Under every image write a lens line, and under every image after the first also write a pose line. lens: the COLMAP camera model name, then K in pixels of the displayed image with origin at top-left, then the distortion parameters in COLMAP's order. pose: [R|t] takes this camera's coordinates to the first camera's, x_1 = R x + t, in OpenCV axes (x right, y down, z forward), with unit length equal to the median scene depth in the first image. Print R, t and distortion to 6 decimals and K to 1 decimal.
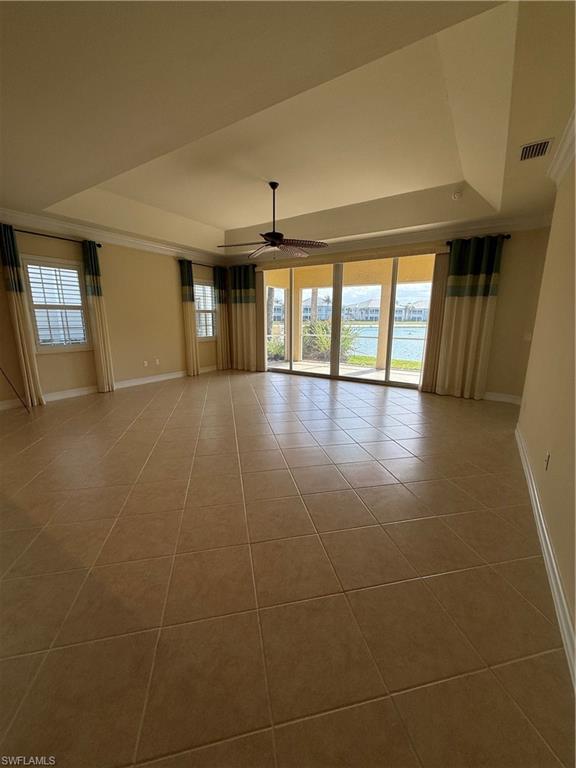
lens RADIAL K [[305.9, 0, 287.6], [0, 305.9, 386.8], [0, 0, 1]] dist [0.003837, 0.001856]
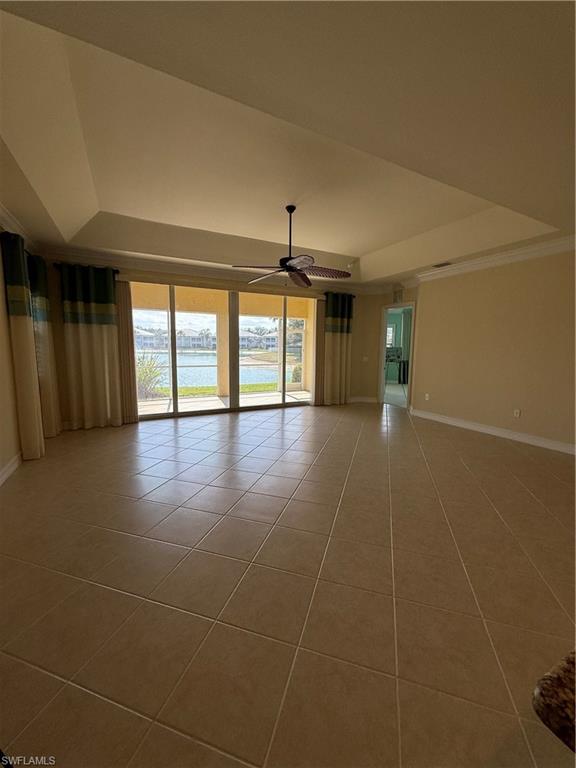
lens RADIAL K [[305.9, 0, 293.3], [0, 305.9, 383.2], [0, 0, 1]] dist [0.003837, 0.001856]
pose [[0.483461, -0.104217, 0.869140, -0.565836], [0.186113, 0.982425, 0.014275, -0.091630], [-0.855352, 0.154856, 0.494360, 0.381076]]
